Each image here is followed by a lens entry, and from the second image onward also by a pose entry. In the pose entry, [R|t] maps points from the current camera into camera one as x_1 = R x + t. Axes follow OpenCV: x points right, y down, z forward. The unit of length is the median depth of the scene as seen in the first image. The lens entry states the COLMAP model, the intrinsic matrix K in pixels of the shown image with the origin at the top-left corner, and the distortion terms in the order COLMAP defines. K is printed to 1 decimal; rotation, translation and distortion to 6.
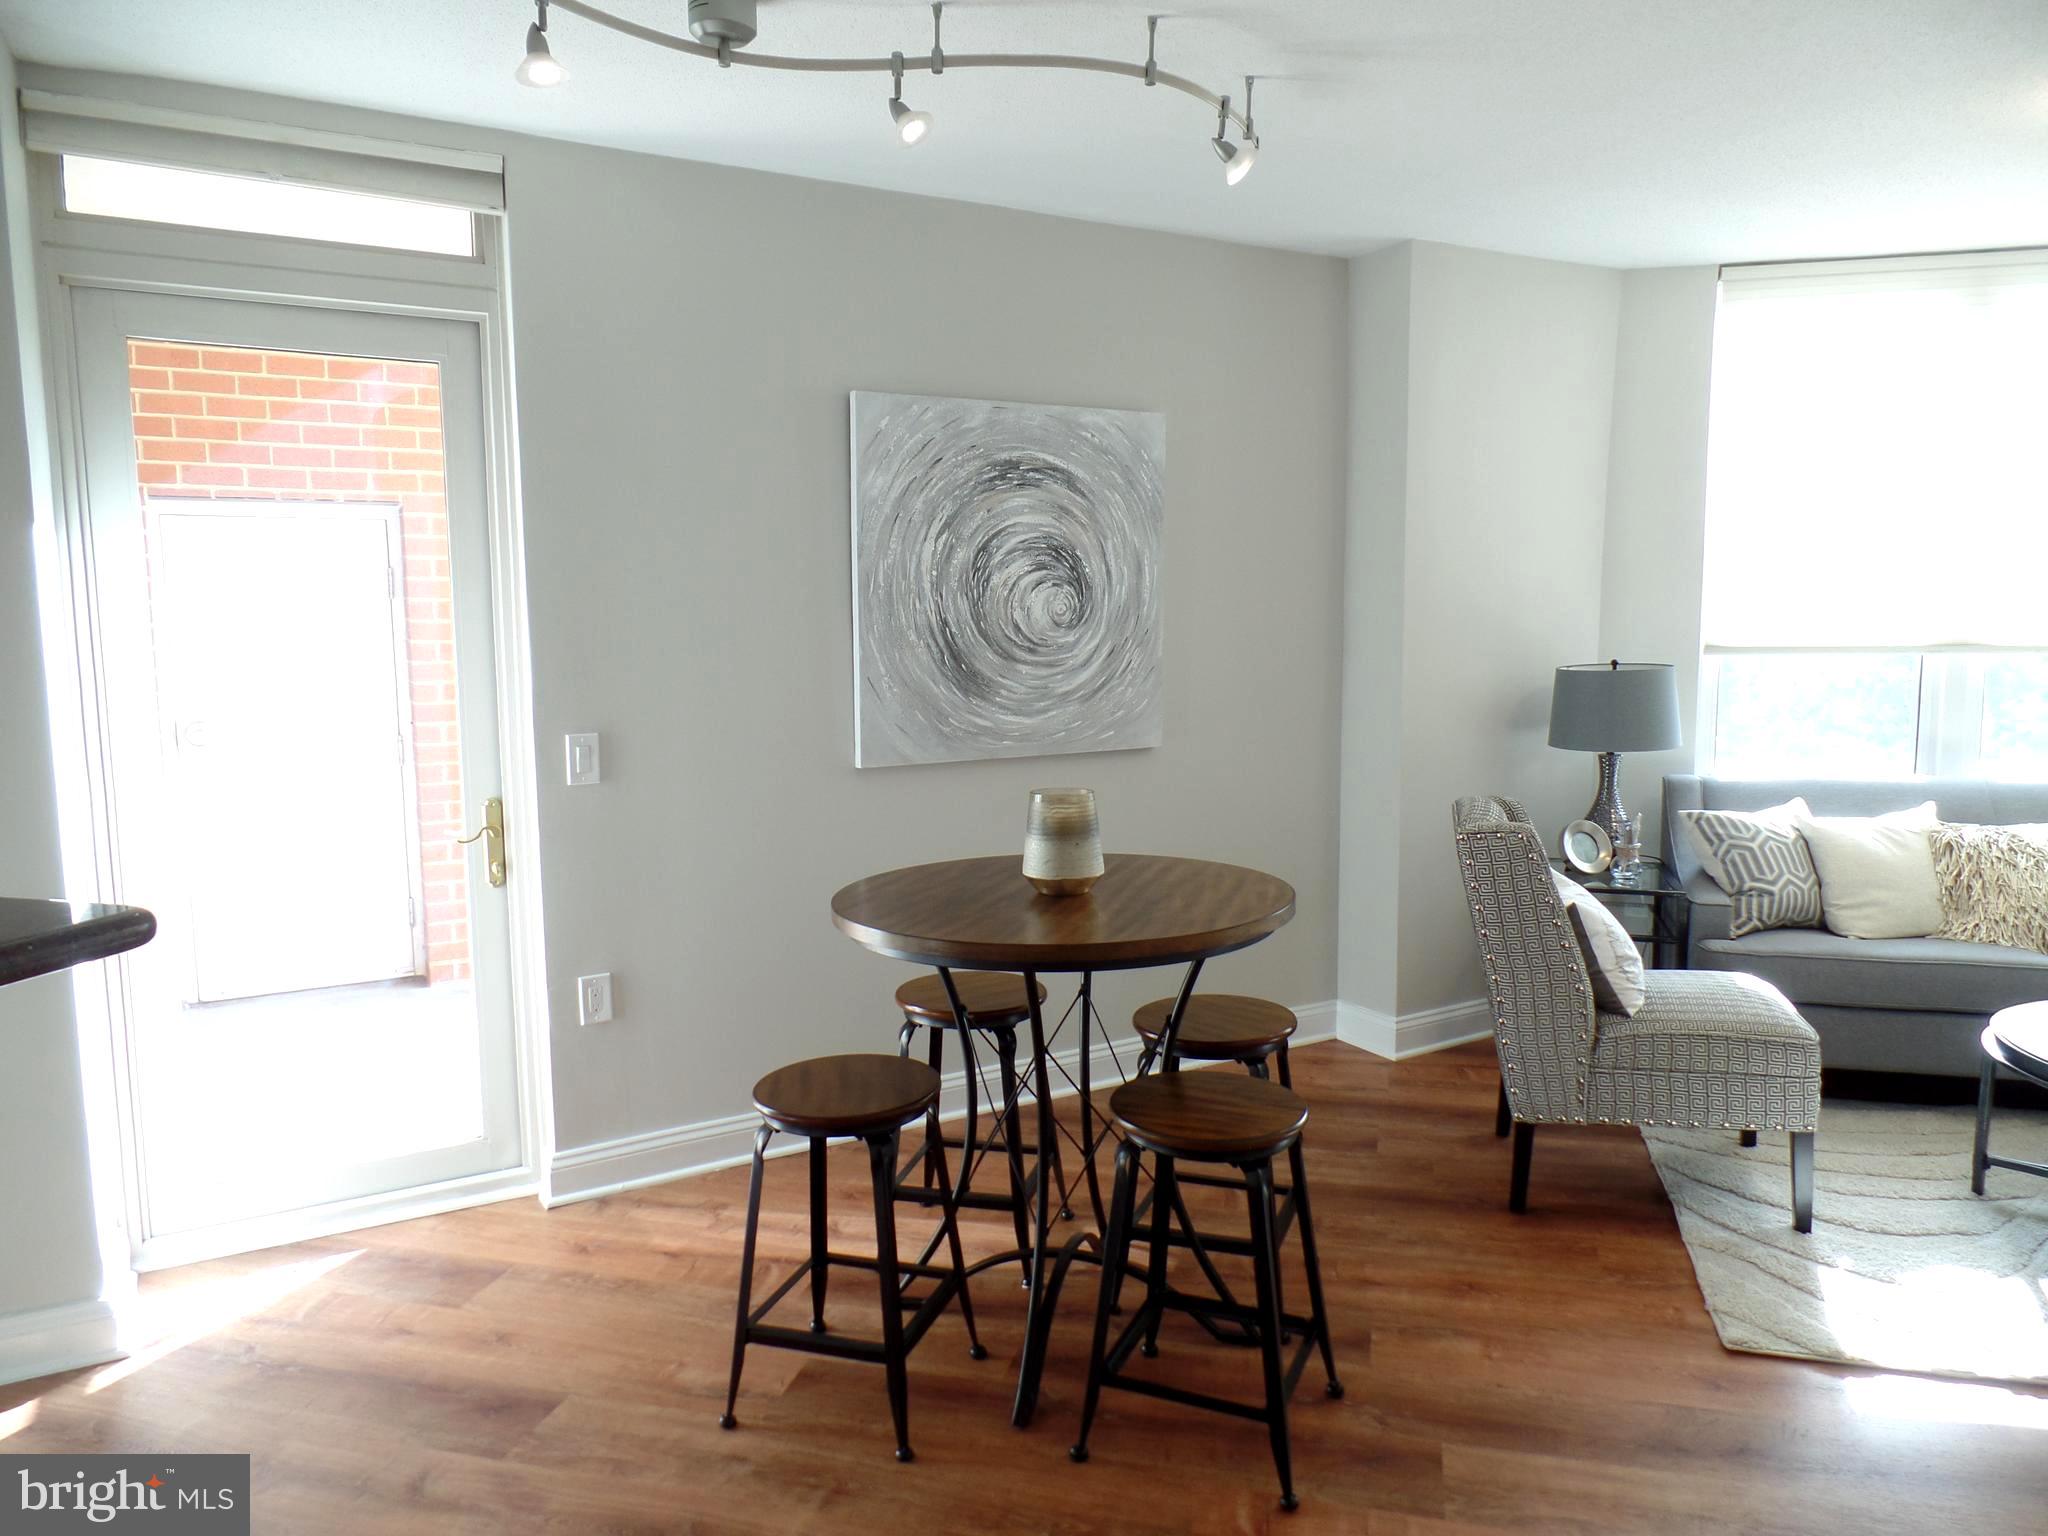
lens RADIAL K [[1411.8, 0, 1032.8], [0, 1411.8, 776.8], [0, 0, 1]] dist [-0.005325, 0.006571]
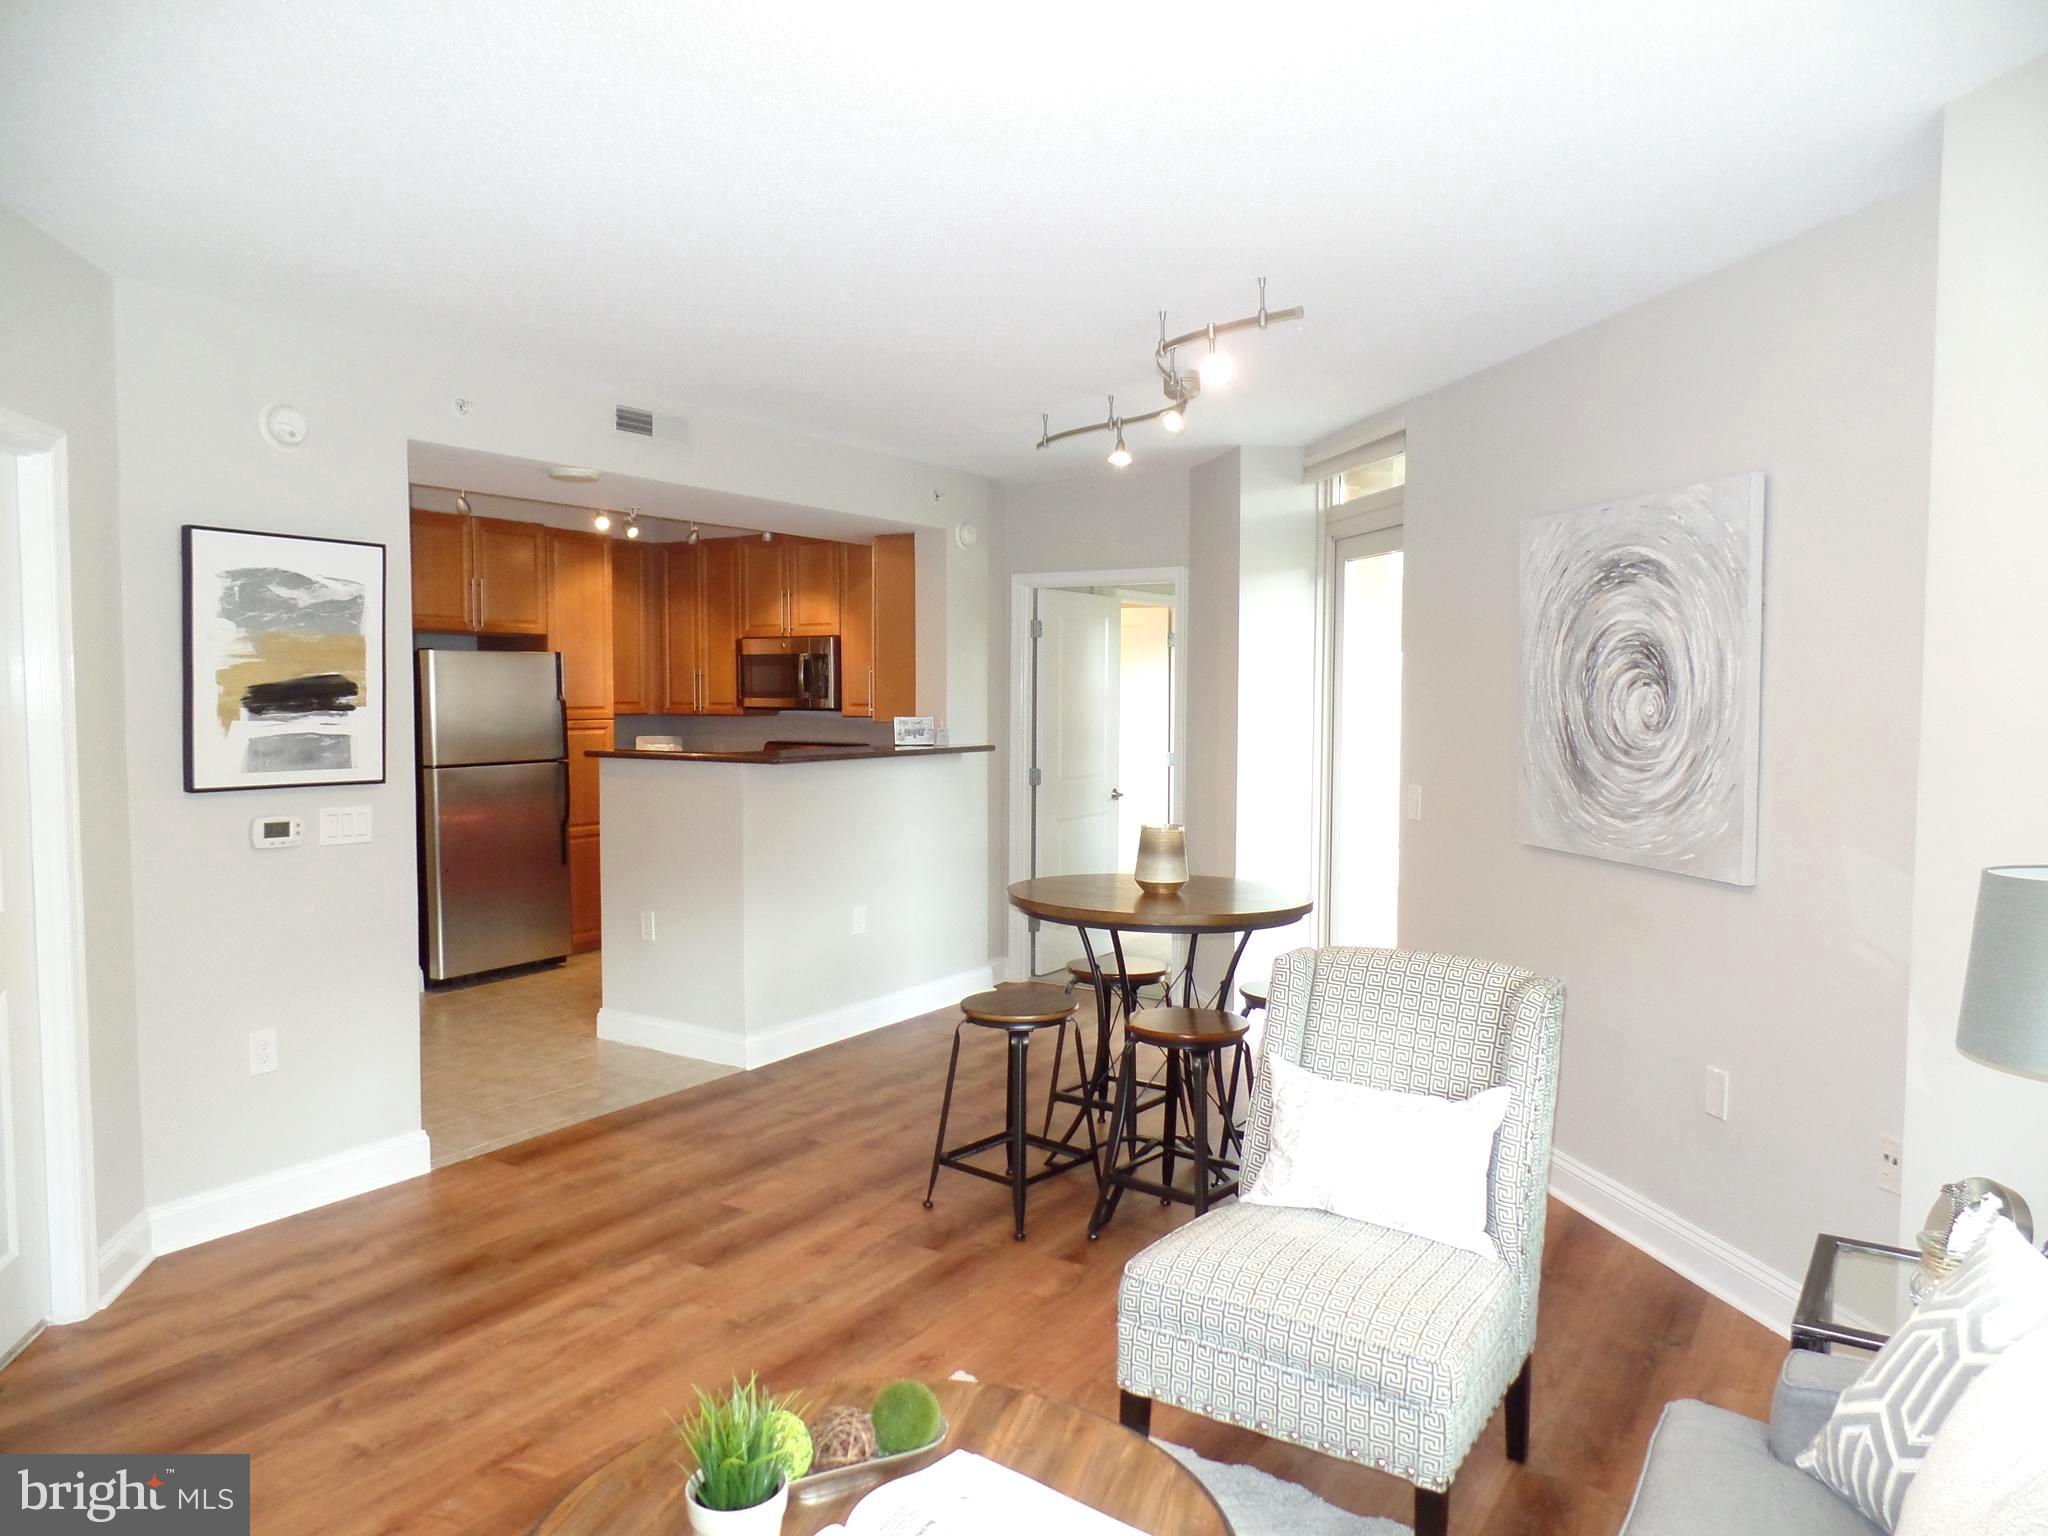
lens RADIAL K [[1411.8, 0, 1019.7], [0, 1411.8, 773.6], [0, 0, 1]] dist [-0.005325, 0.006571]
pose [[-0.321514, 0.063567, -0.944769, 1.052450], [-0.115883, 0.987603, 0.105885, -0.131286], [0.939787, 0.143526, -0.310162, 0.928992]]
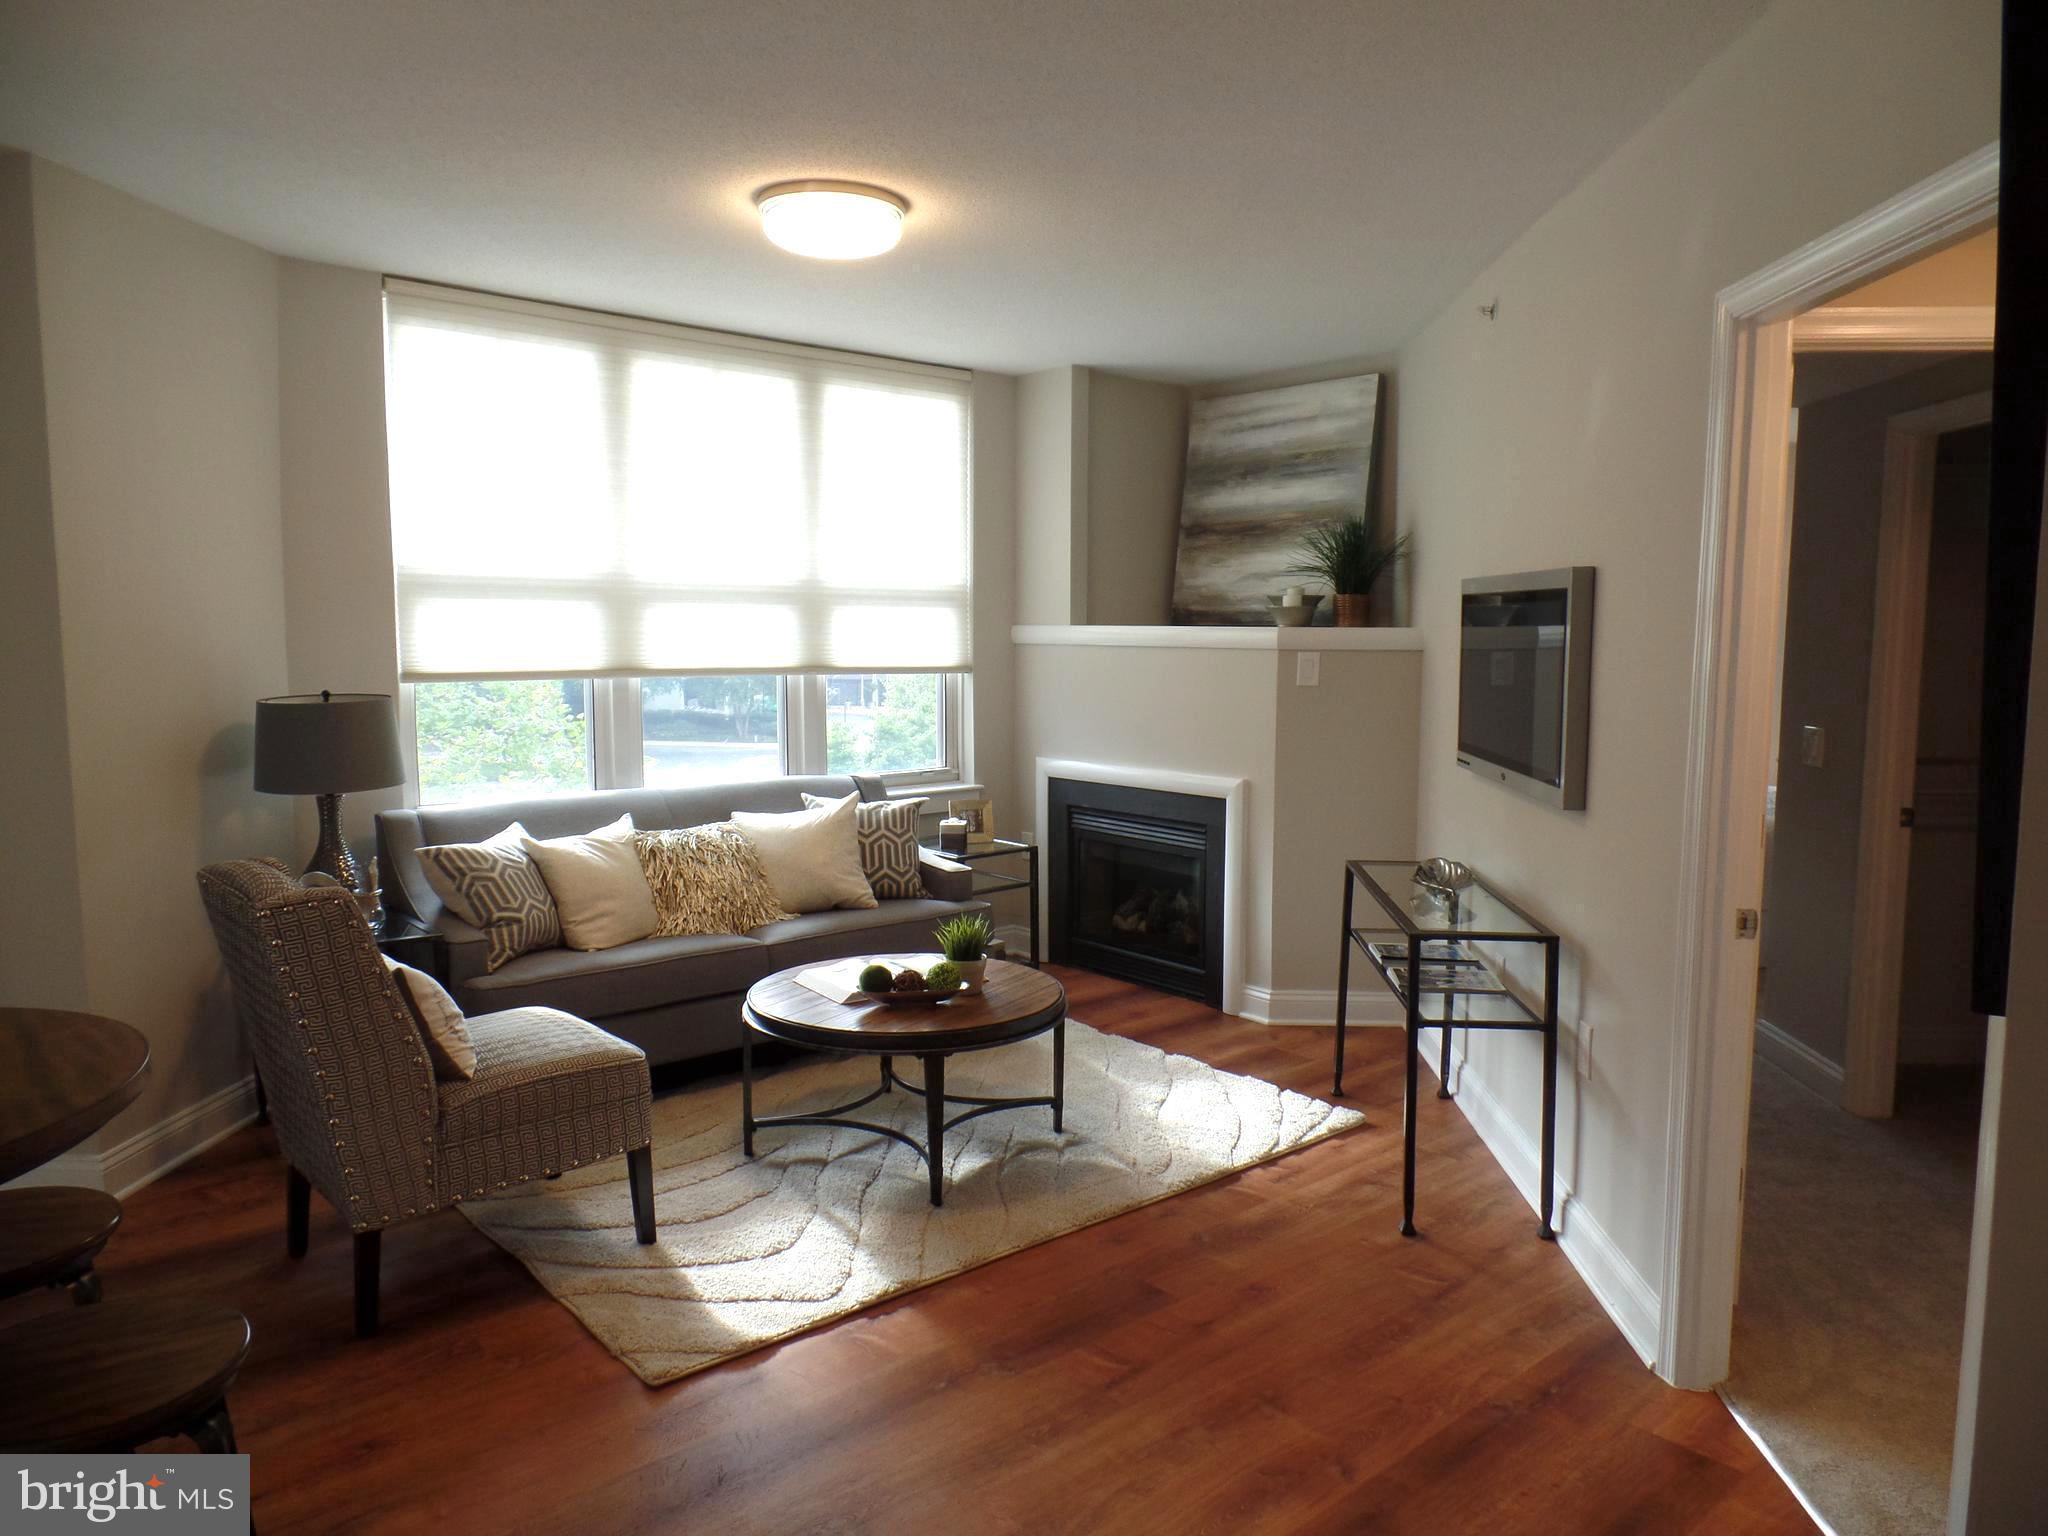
lens RADIAL K [[1411.8, 0, 1027.9], [0, 1411.8, 783.9], [0, 0, 1]] dist [-0.005325, 0.006571]
pose [[0.555777, -0.081436, 0.827333, -0.101243], [0.090828, 0.995181, 0.036942, -0.018733], [-0.826355, 0.054614, 0.560495, 0.145562]]
